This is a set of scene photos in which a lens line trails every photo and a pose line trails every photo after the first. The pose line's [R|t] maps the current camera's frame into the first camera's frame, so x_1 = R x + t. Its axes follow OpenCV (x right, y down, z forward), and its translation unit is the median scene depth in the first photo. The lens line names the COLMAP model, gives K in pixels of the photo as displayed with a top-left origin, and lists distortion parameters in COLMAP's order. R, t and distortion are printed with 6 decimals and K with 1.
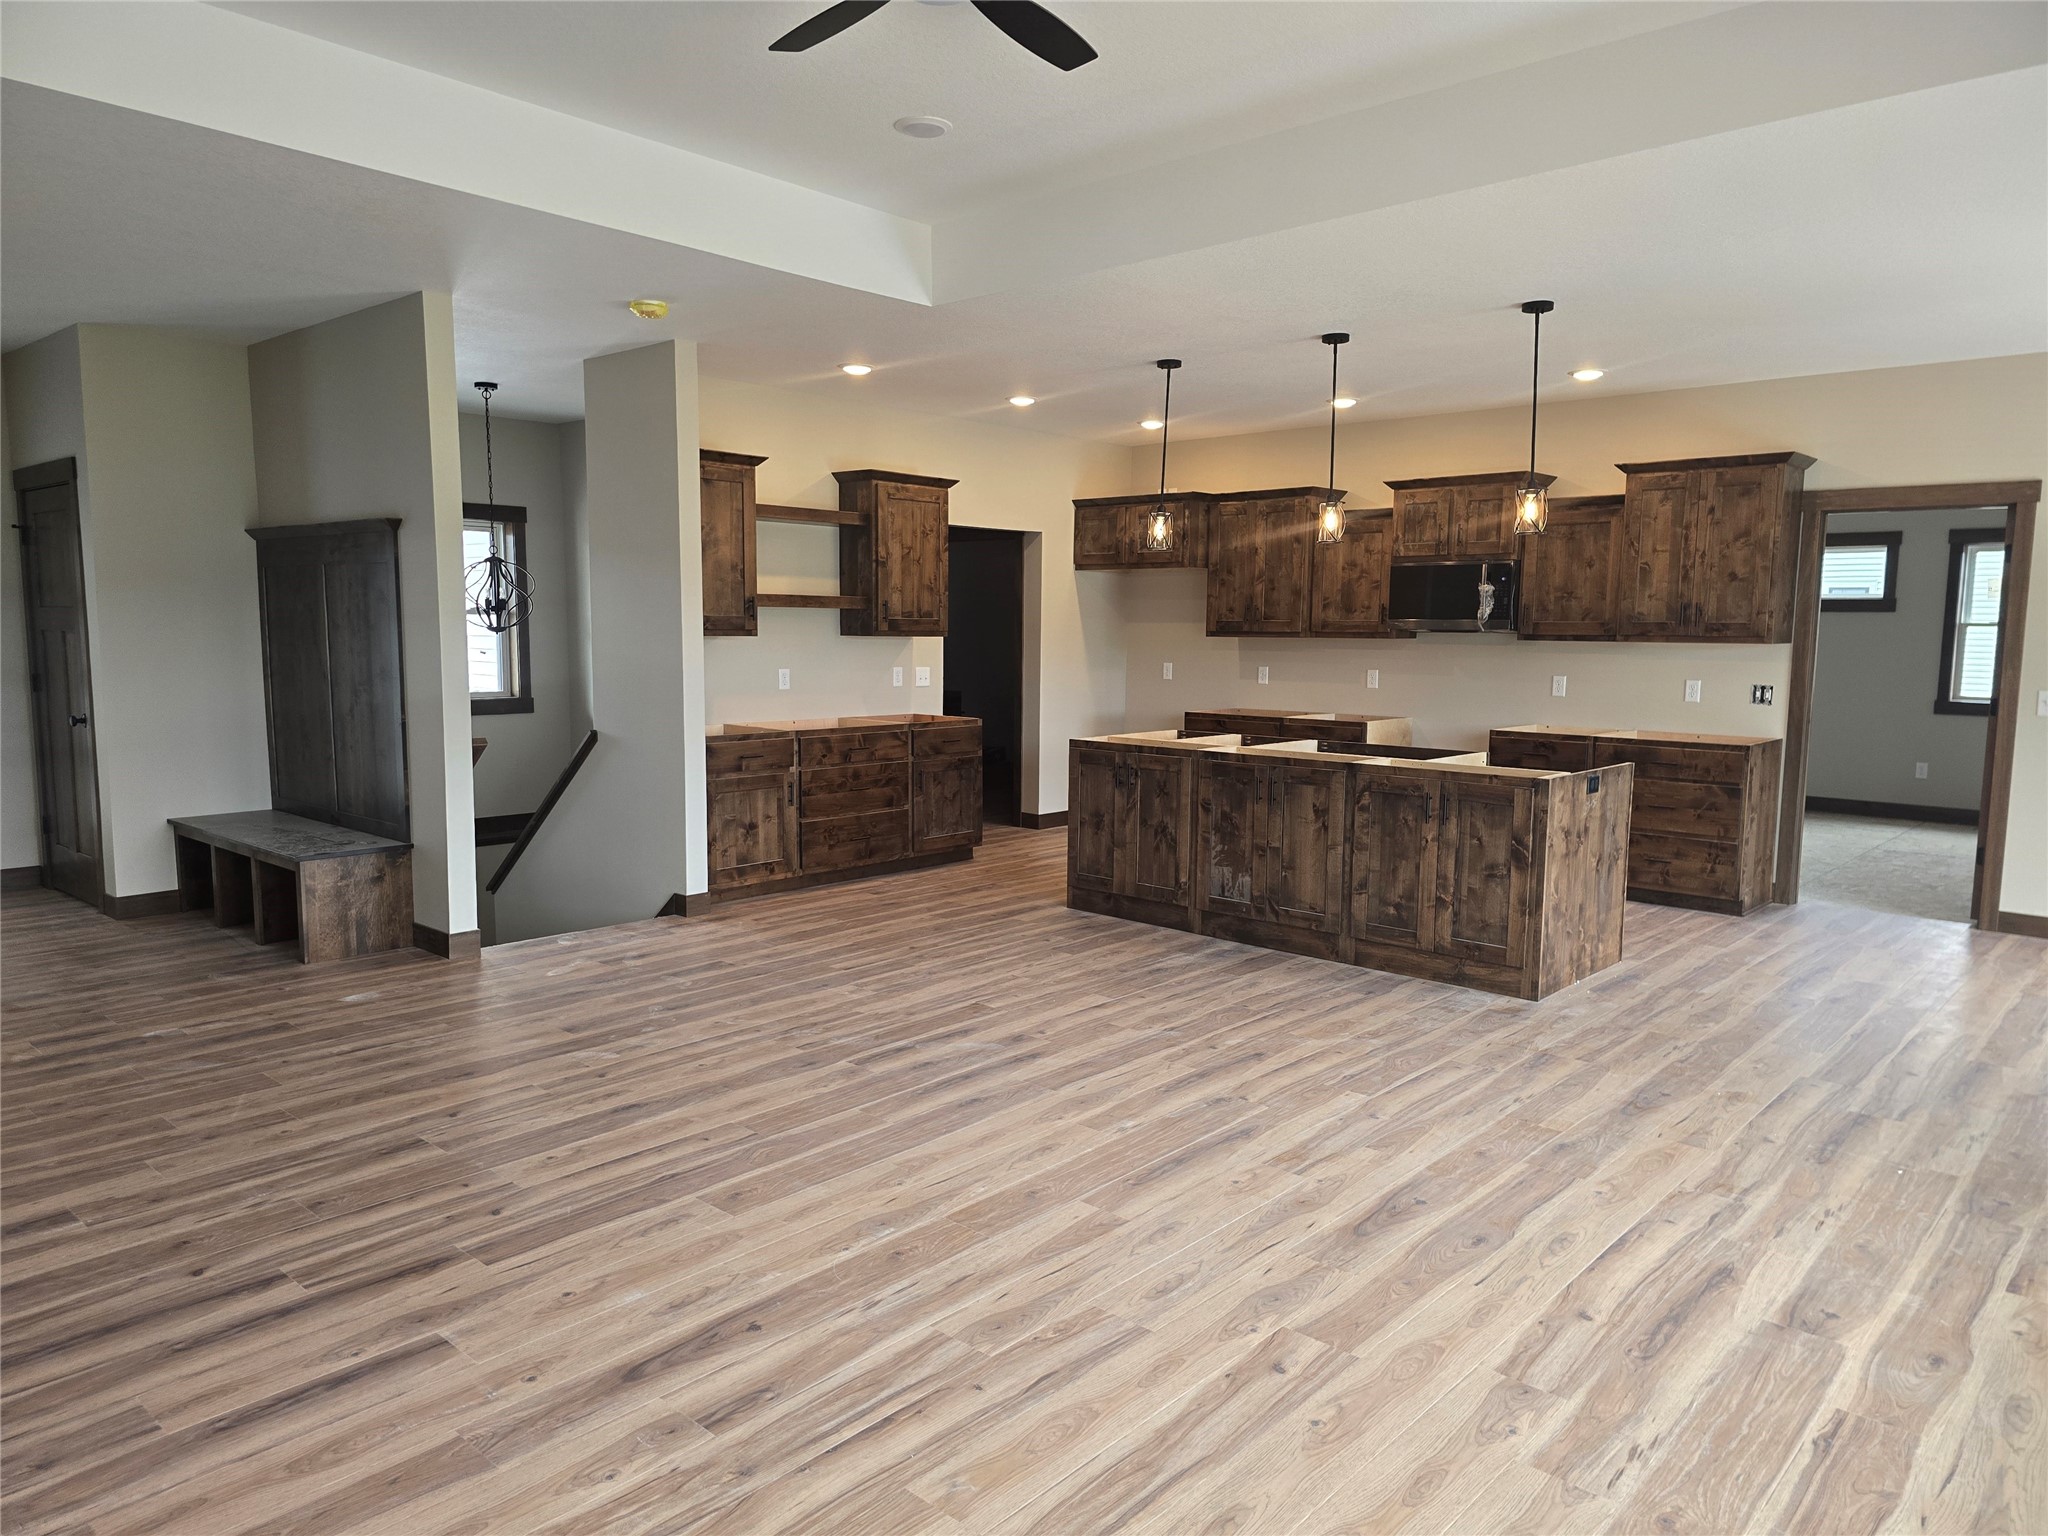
lens RADIAL K [[1361.0, 0, 1037.3], [0, 1361.0, 774.6], [0, 0, 1]] dist [0.077411, -0.067114]
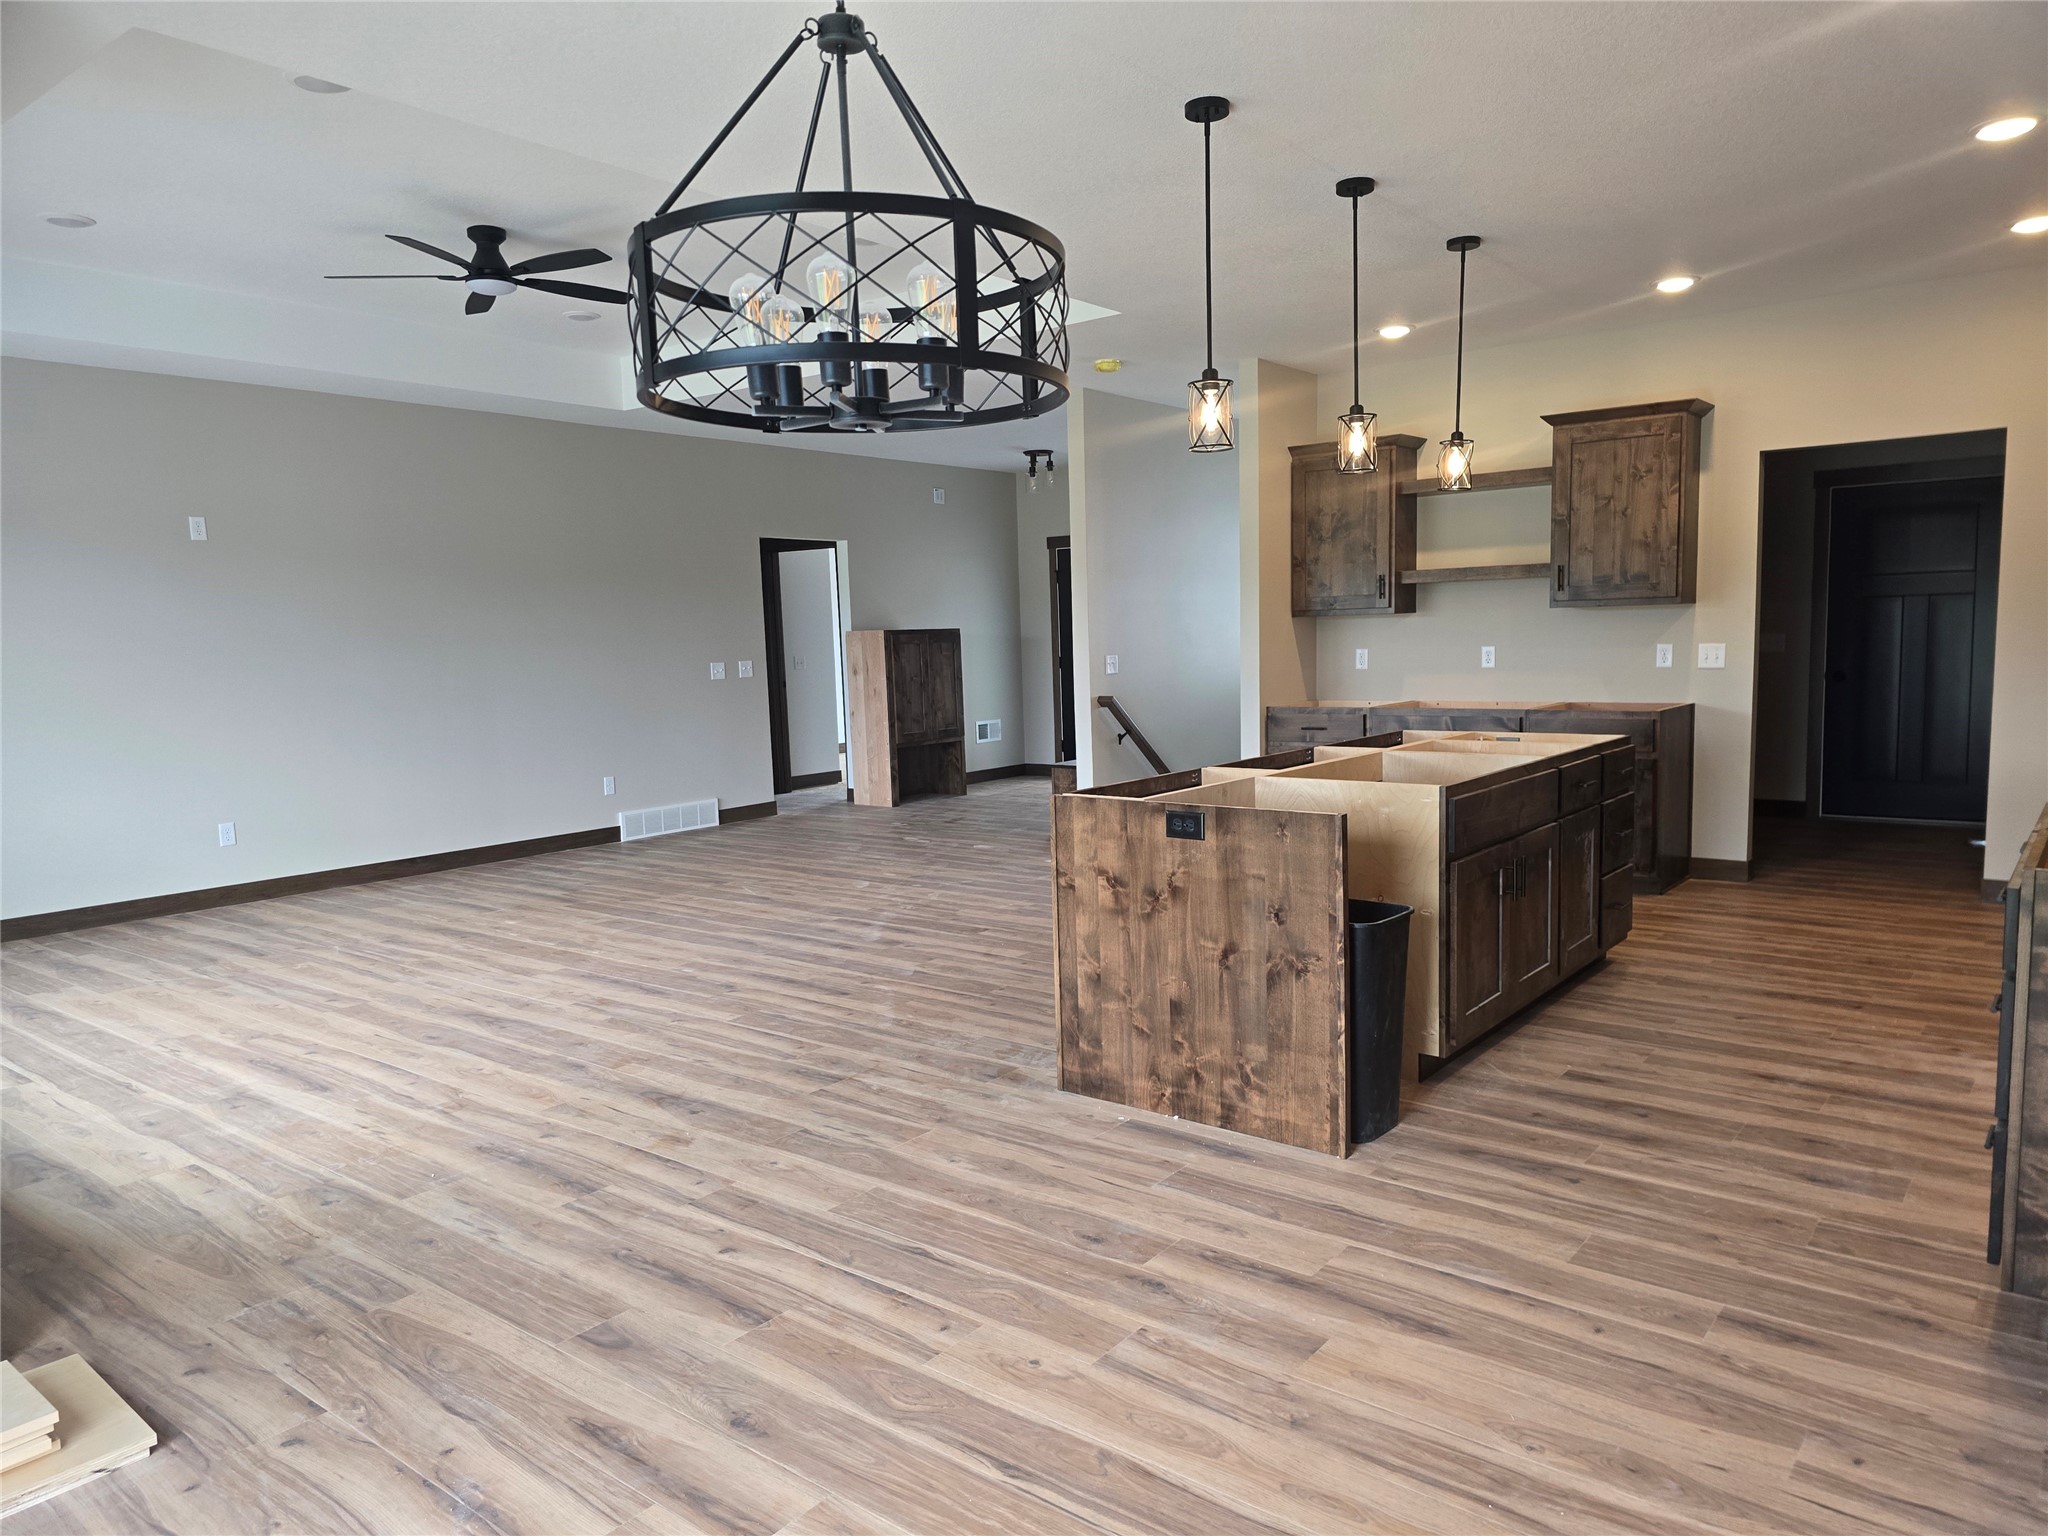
lens RADIAL K [[1361.0, 0, 1037.3], [0, 1361.0, 774.6], [0, 0, 1]] dist [0.077411, -0.067114]
pose [[0.064949, 0.092342, -0.993607, 1.070099], [-0.080500, 0.992949, 0.087018, -0.067904], [0.994636, 0.074333, 0.071925, 0.908962]]
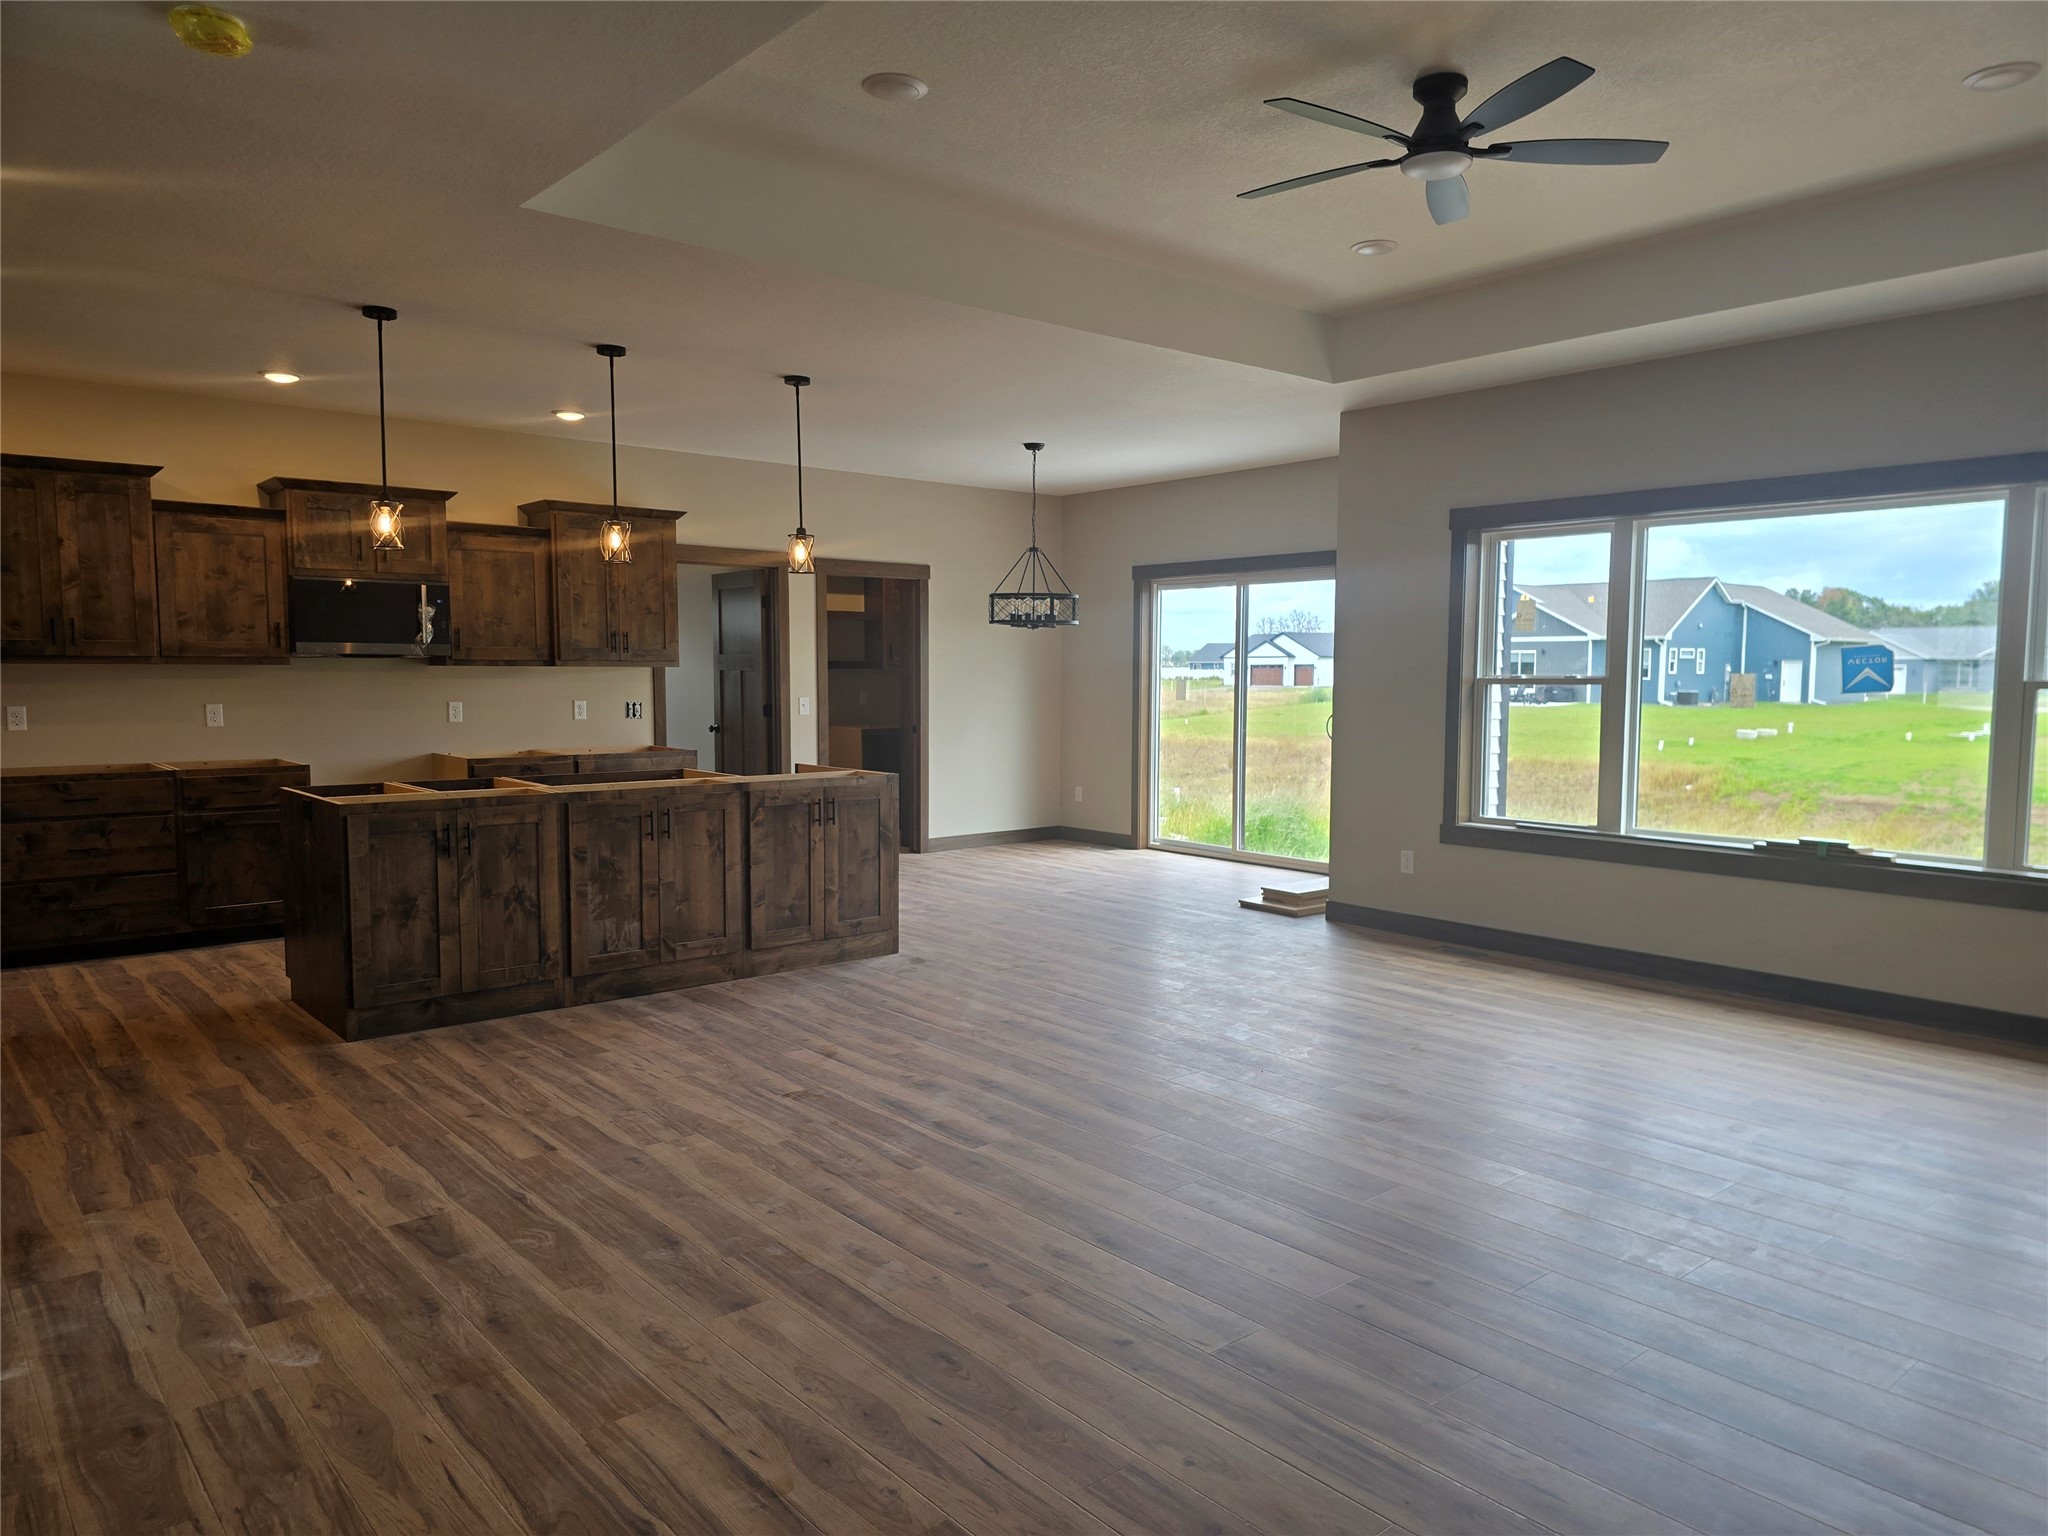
lens RADIAL K [[1361.0, 0, 1037.3], [0, 1361.0, 774.6], [0, 0, 1]] dist [0.077411, -0.067114]
pose [[0.131560, -0.086796, 0.987501, -0.808337], [0.108000, 0.991485, 0.072758, -0.069682], [-0.985408, 0.097078, 0.139813, 0.679382]]
